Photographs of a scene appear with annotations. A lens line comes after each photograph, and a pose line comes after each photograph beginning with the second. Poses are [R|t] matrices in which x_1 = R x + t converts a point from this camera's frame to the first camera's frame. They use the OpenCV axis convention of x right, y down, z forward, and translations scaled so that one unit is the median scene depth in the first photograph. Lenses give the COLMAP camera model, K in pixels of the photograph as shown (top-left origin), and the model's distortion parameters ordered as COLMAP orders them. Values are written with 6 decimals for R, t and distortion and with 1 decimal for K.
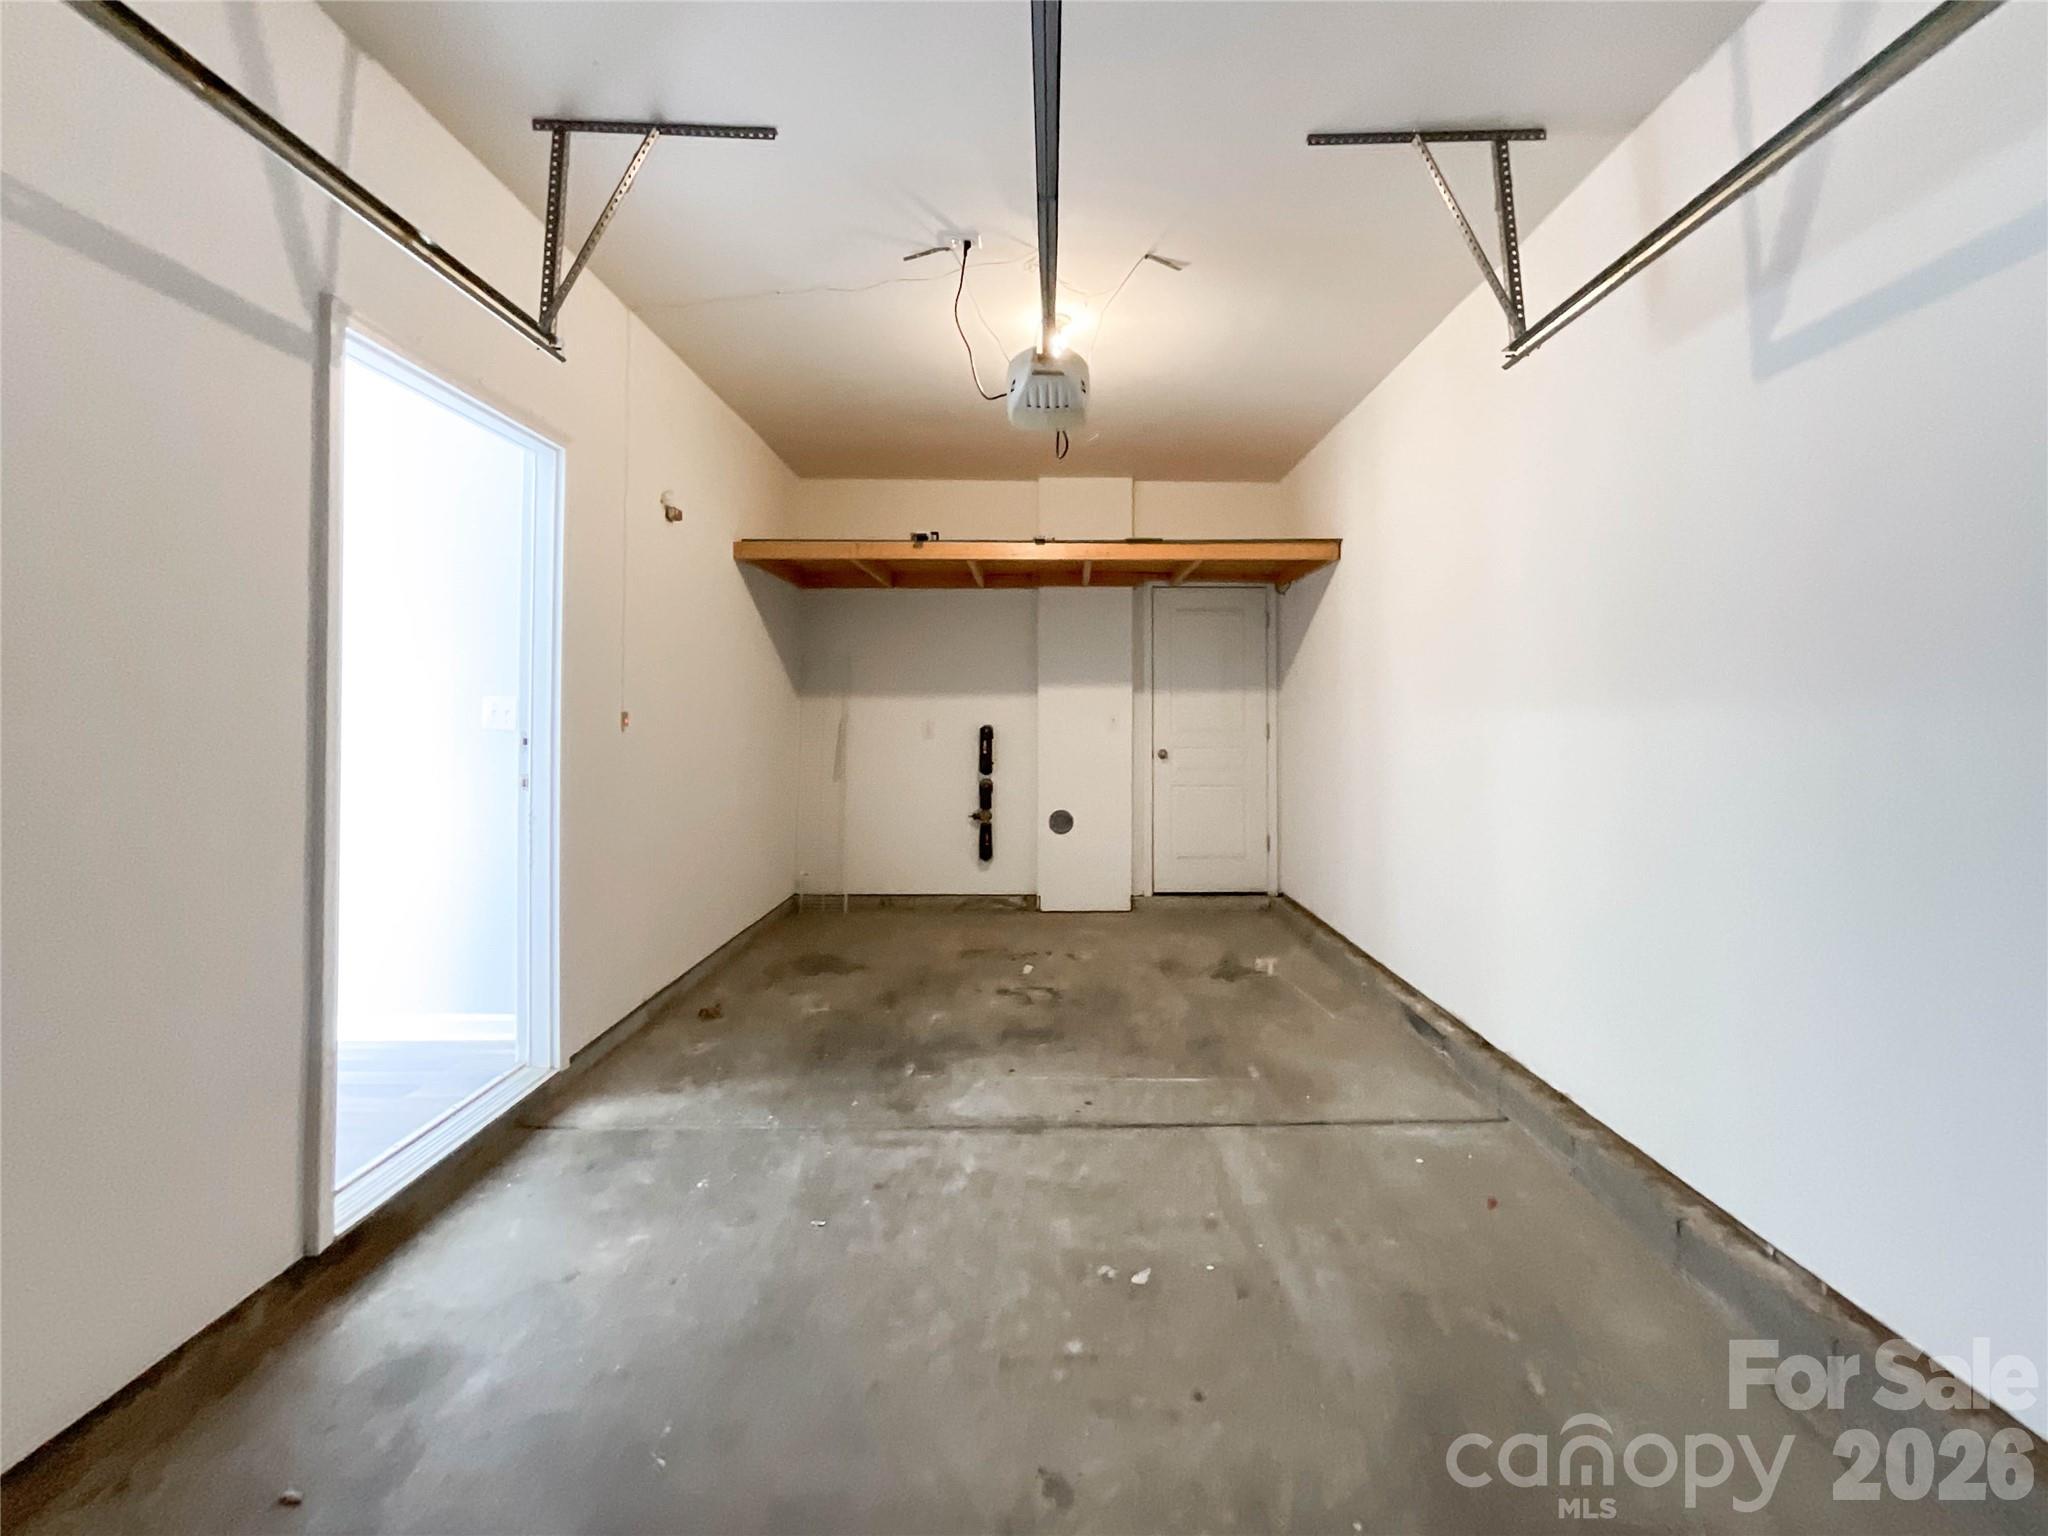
lens RADIAL K [[865.6, 0, 1027.4], [0, 865.6, 762.0], [0, 0, 1]] dist [-0.017305, 0.000026]
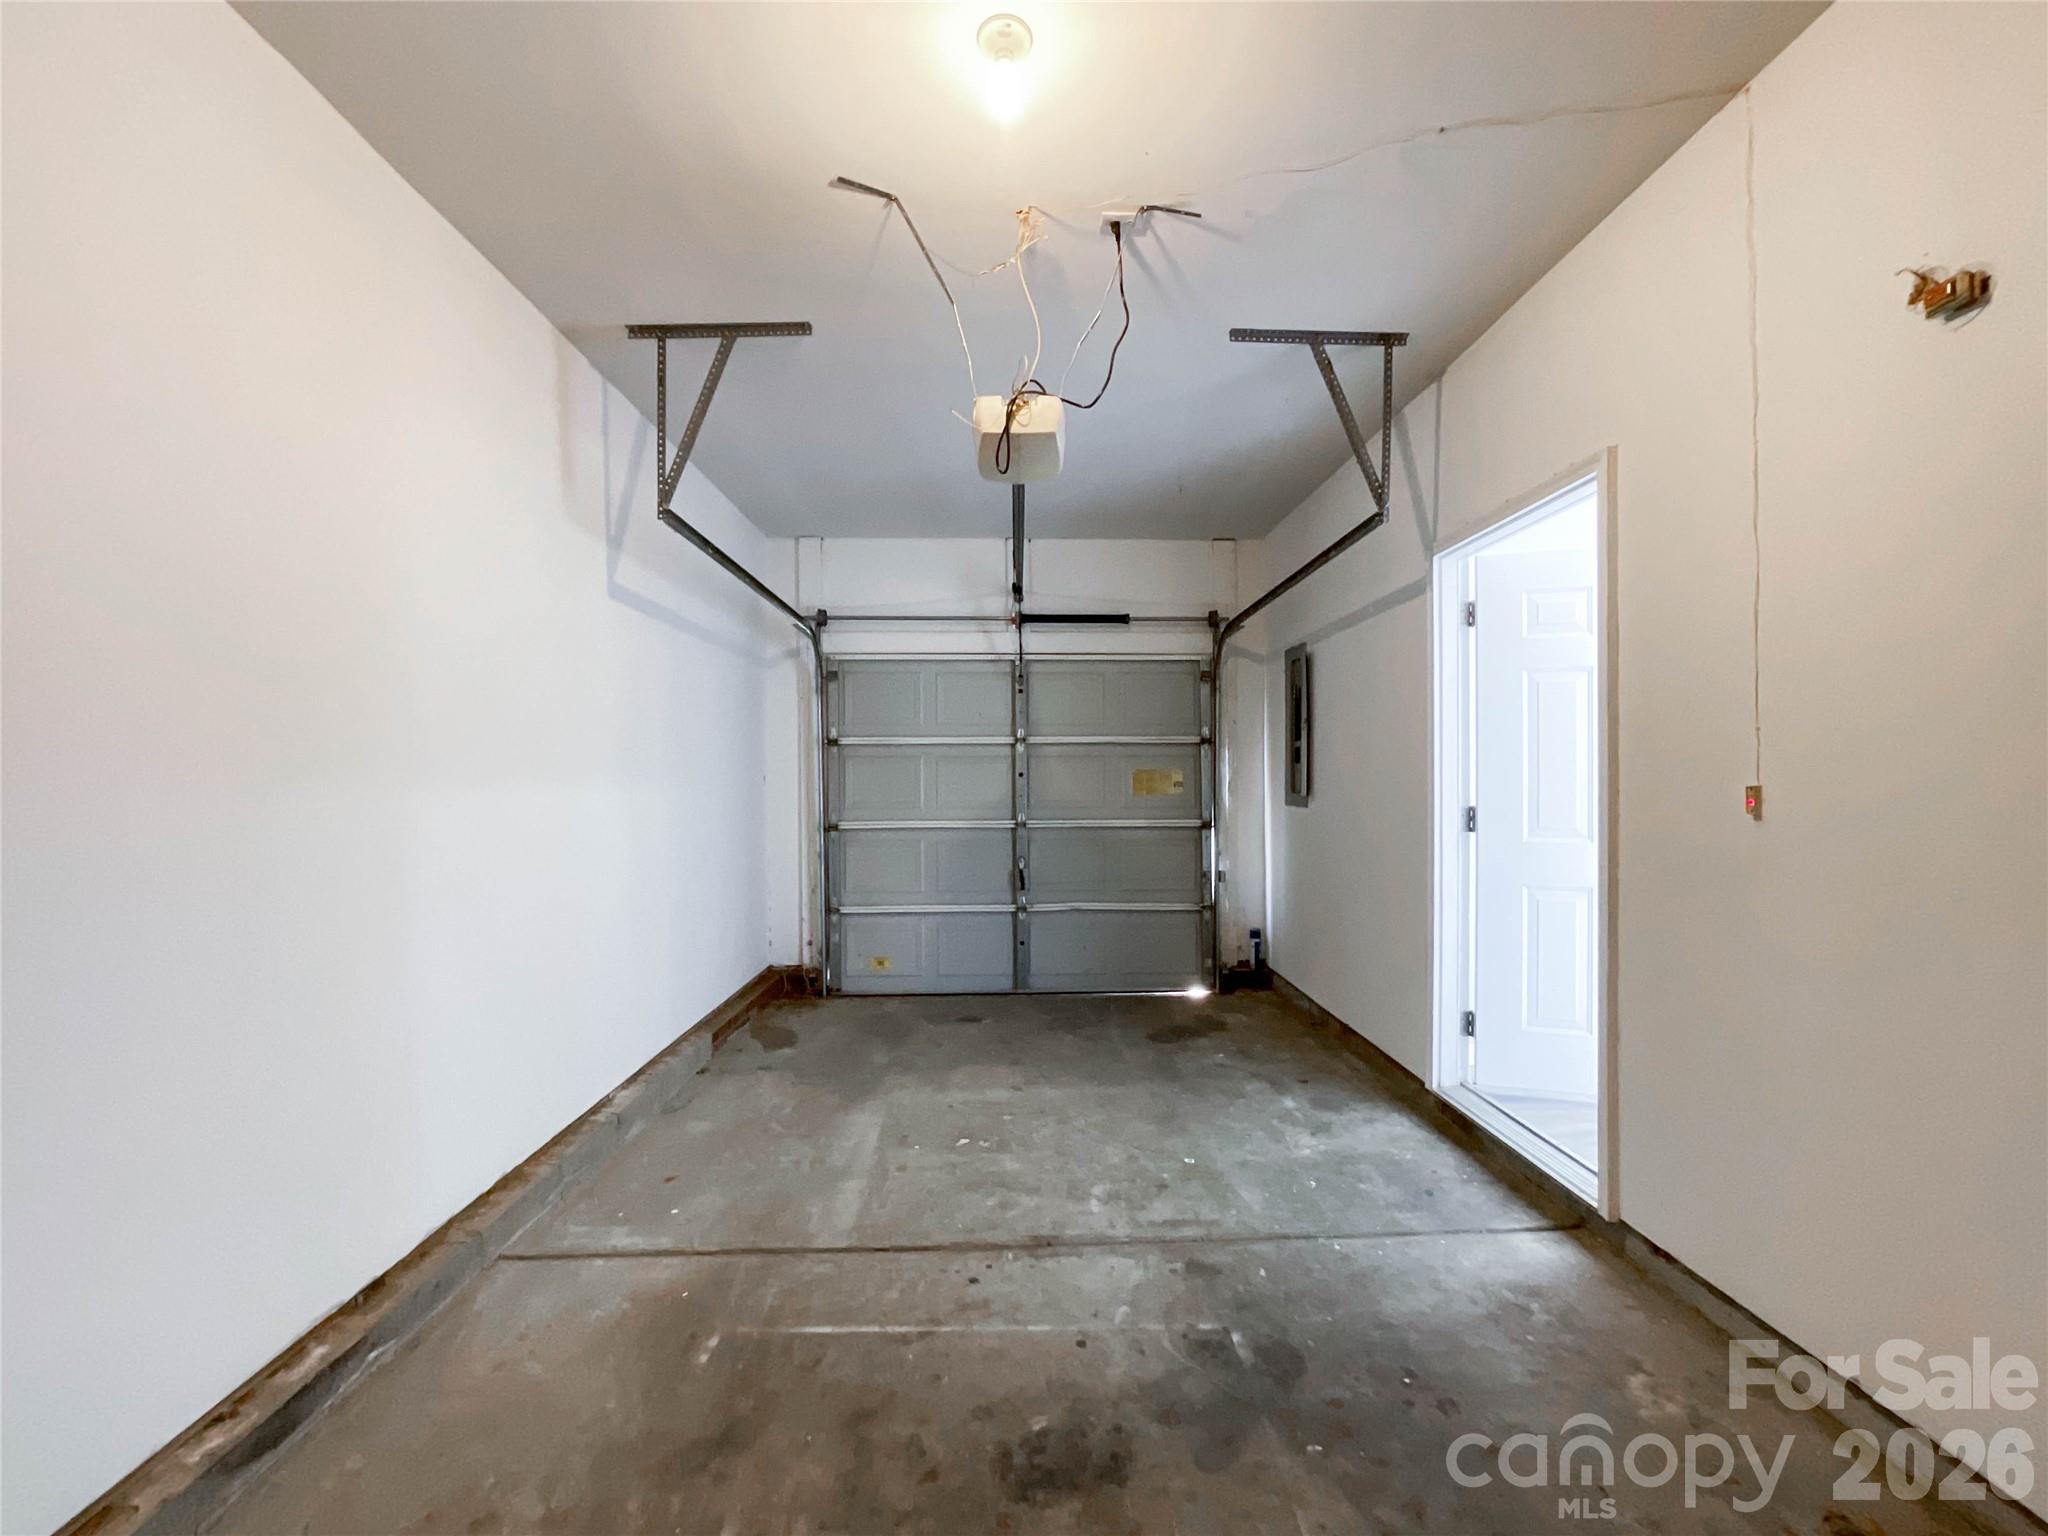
lens RADIAL K [[865.6, 0, 1027.4], [0, 865.6, 762.0], [0, 0, 1]] dist [-0.017305, 0.000026]
pose [[-0.999237, 0.002604, -0.038972, 0.055301], [0.001378, 0.999505, 0.031439, -0.119928], [0.039035, 0.031361, -0.998746, 1.945184]]
